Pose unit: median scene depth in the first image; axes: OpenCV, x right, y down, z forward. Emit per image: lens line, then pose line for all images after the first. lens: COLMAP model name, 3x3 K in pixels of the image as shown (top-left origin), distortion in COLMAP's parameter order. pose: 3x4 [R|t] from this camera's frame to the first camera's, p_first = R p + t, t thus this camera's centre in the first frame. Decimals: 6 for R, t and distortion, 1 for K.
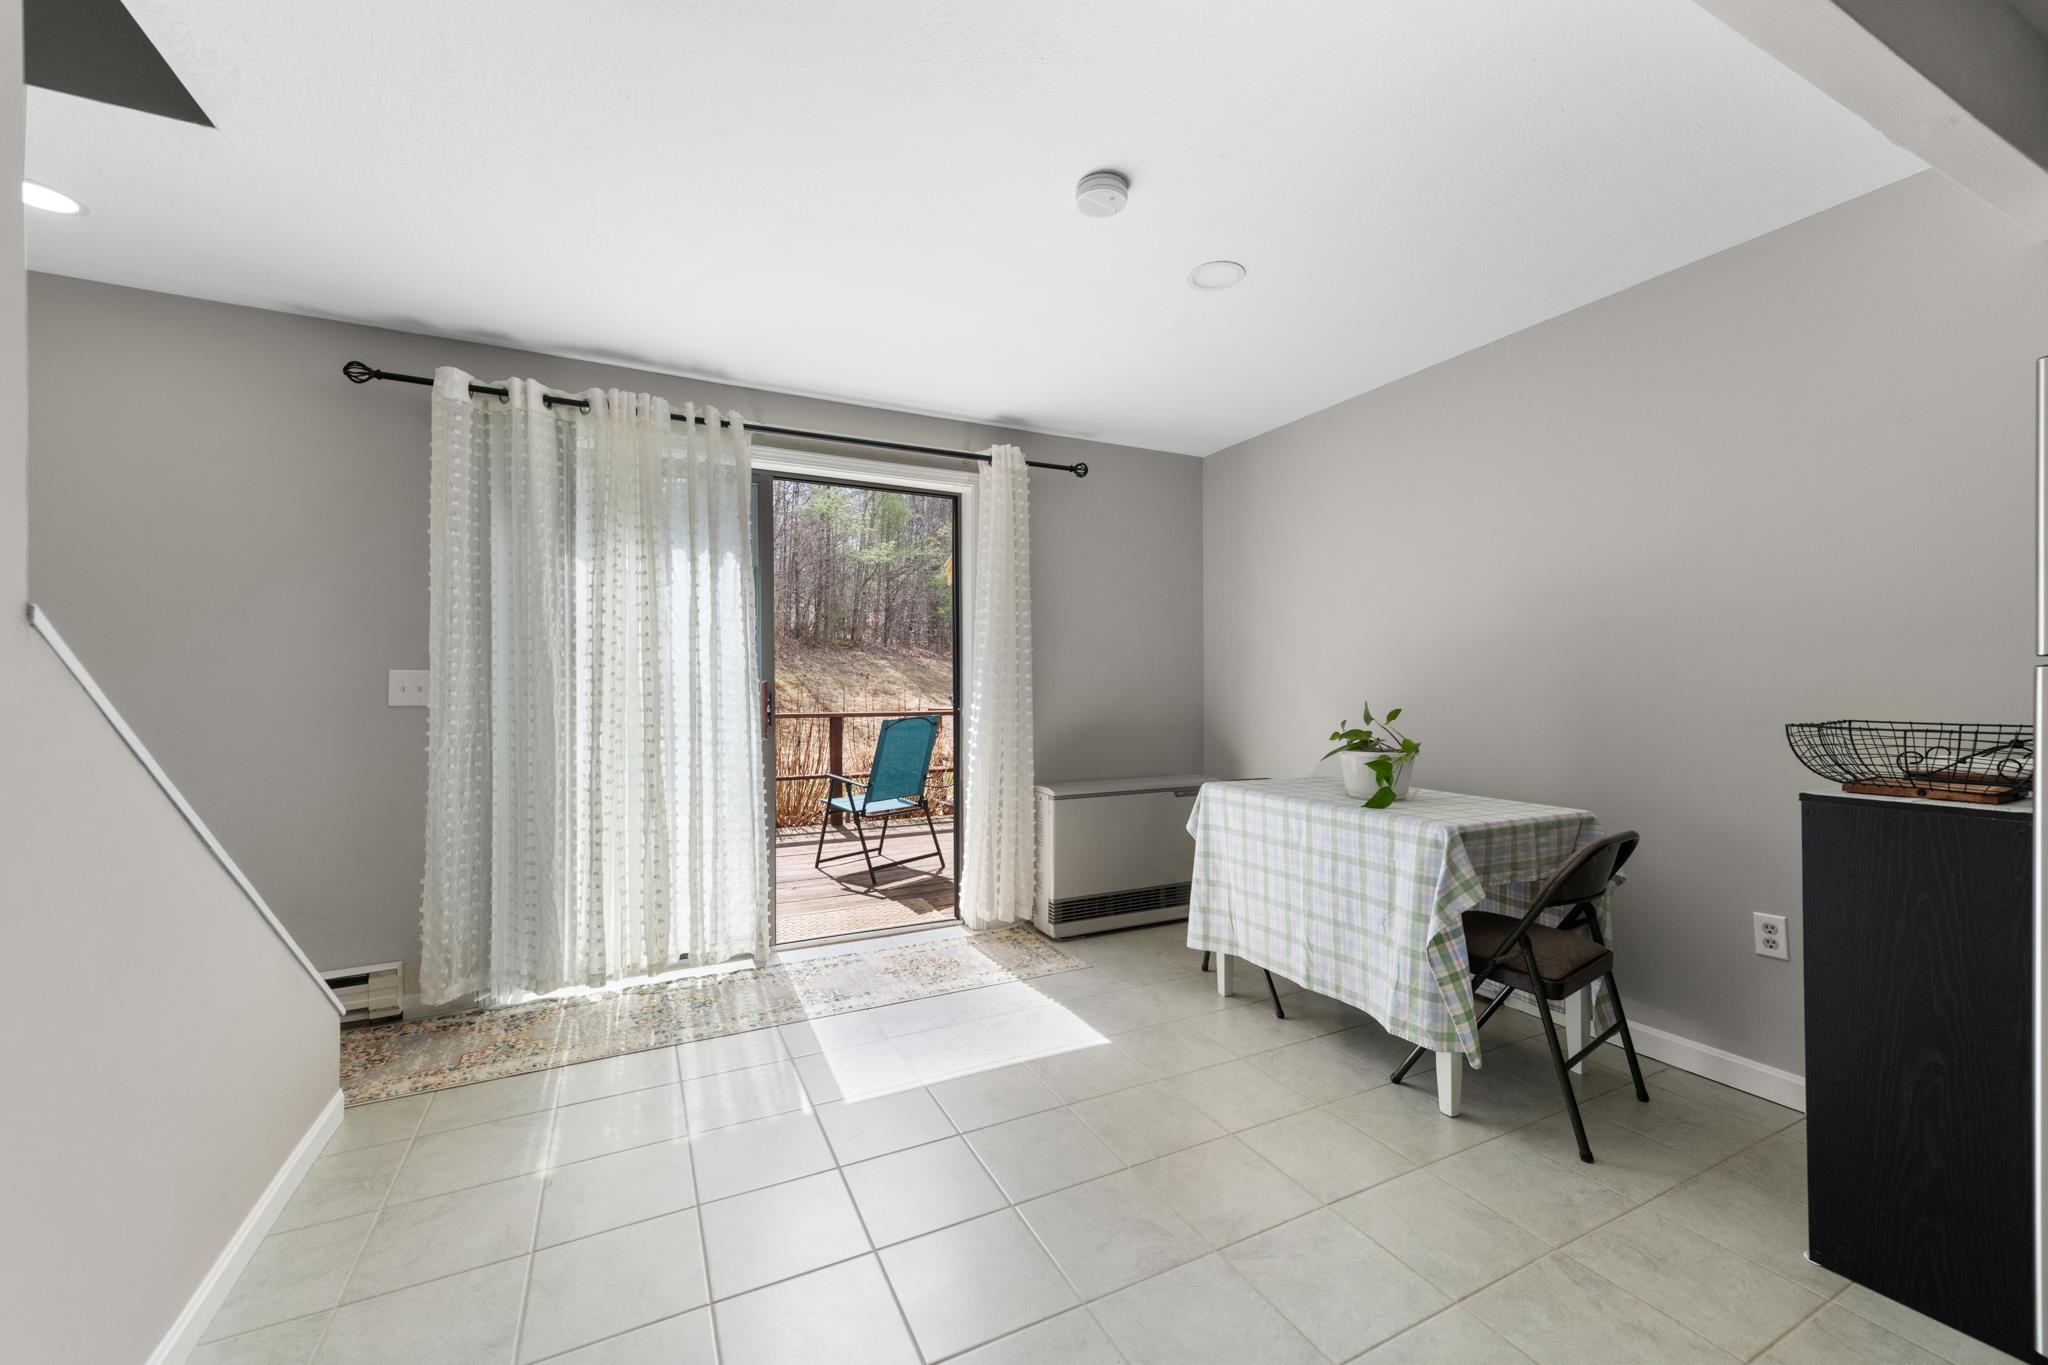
lens RADIAL K [[794.1, 0, 1024.0], [0, 794.1, 682.5], [0, 0, 1]] dist [0.000892, -0.000264]
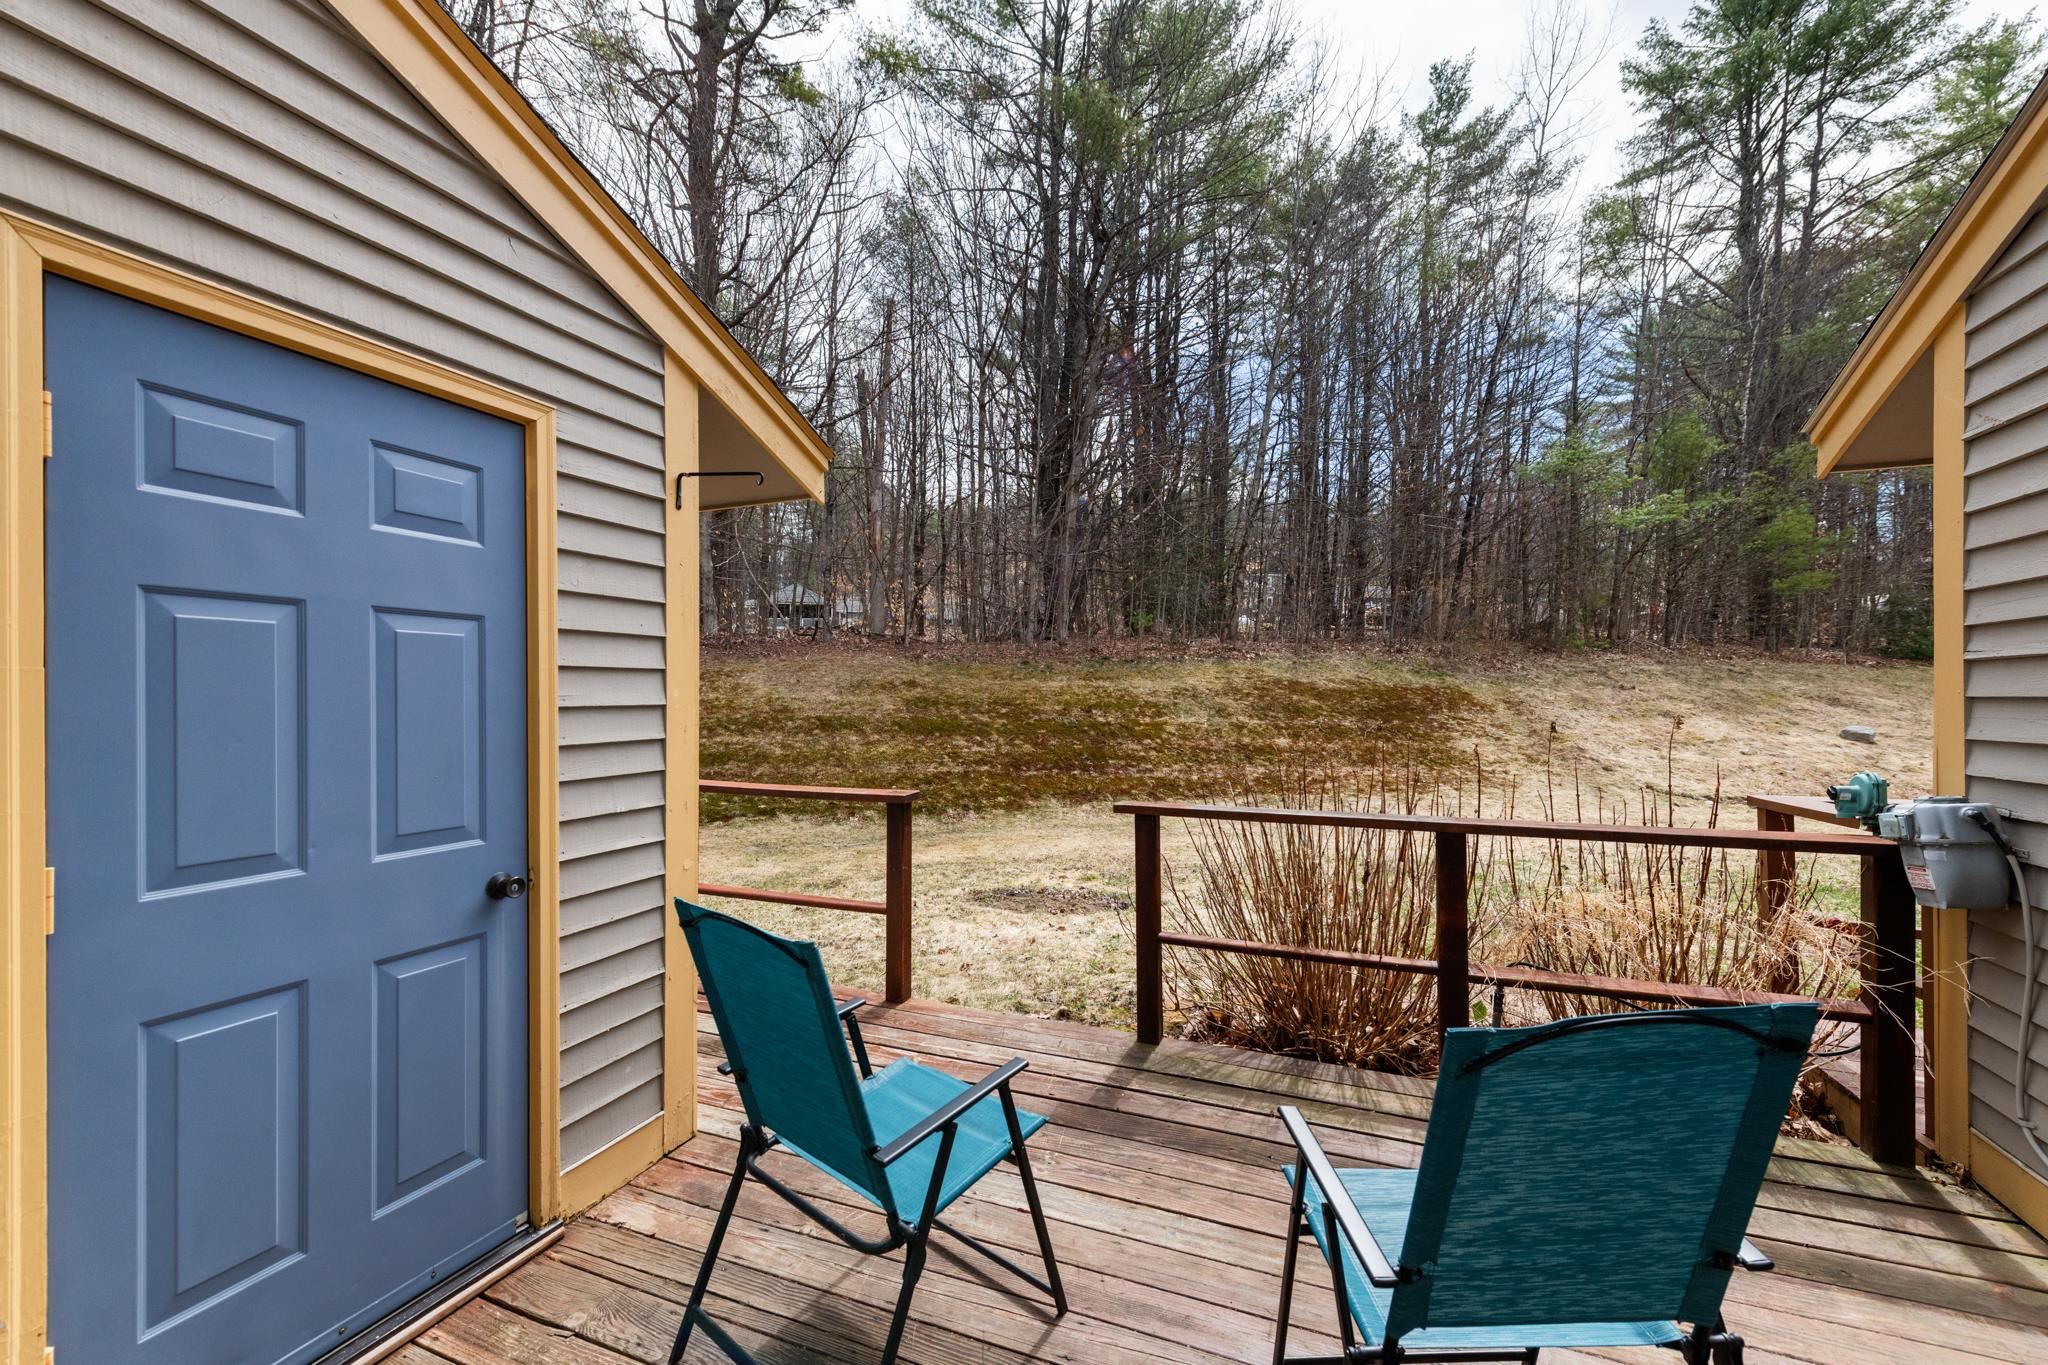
lens RADIAL K [[811.6, 0, 1020.3], [0, 811.6, 692.6], [0, 0, 1]] dist [0.001837, 0.000003]
pose [[0.658052, -0.002303, -0.752969, -0.014359], [0.003102, 0.999995, -0.000347, -0.006273], [0.752966, -0.002108, 0.658056, 0.120816]]
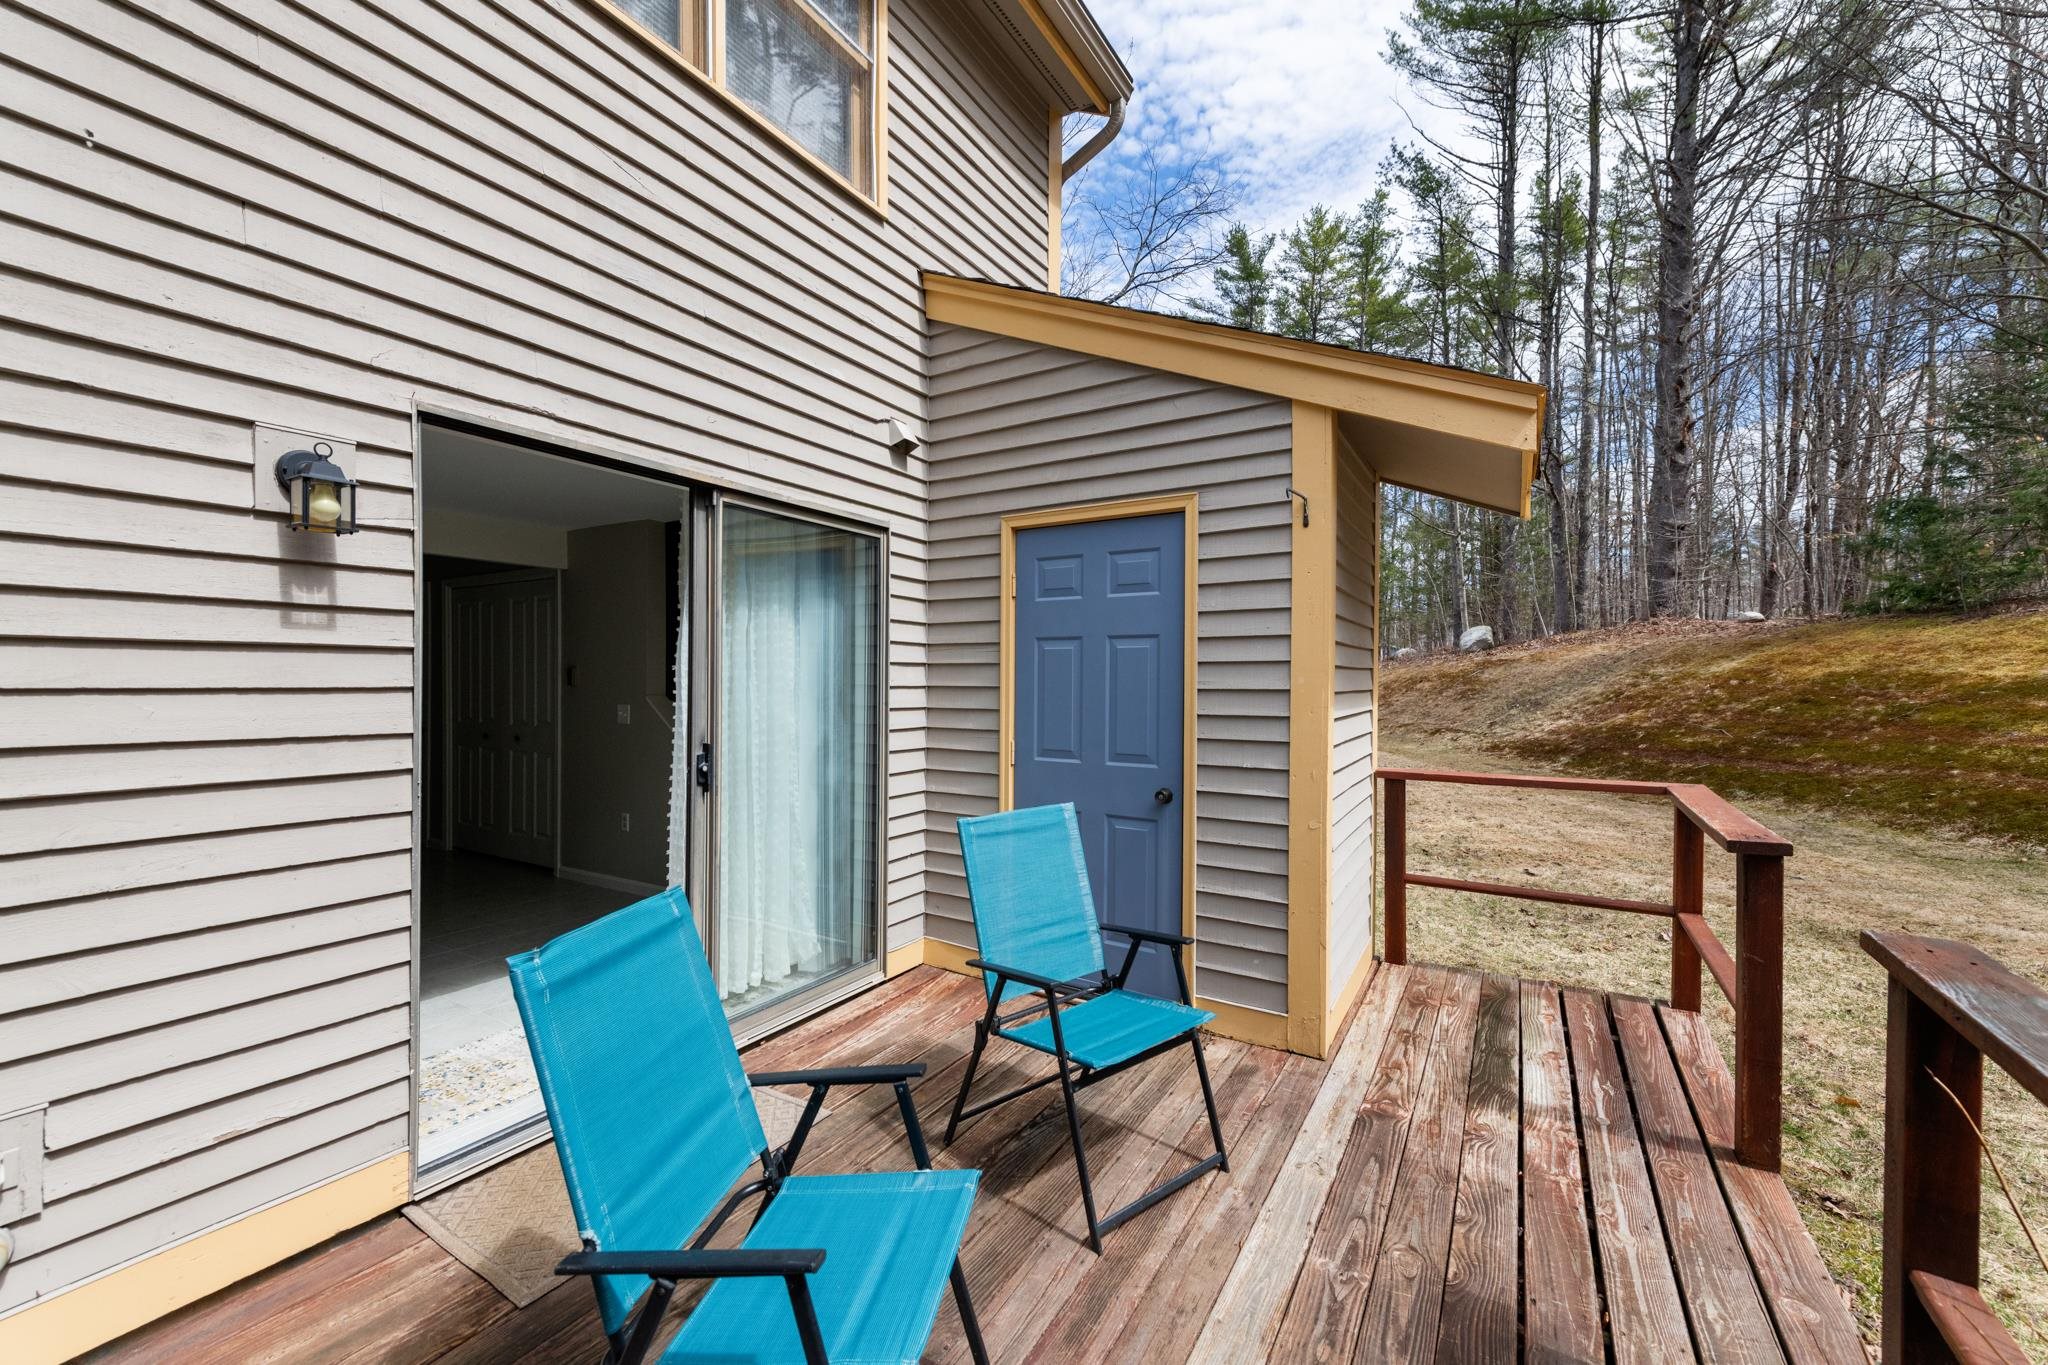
lens RADIAL K [[794.1, 0, 1024.0], [0, 794.1, 682.5], [0, 0, 1]] dist [0.000892, -0.000264]
pose [[-0.847912, -0.000959, -0.530137, -0.018161], [-0.001652, 0.999998, 0.000834, -0.006108], [0.530135, 0.001582, -0.847912, 0.199673]]
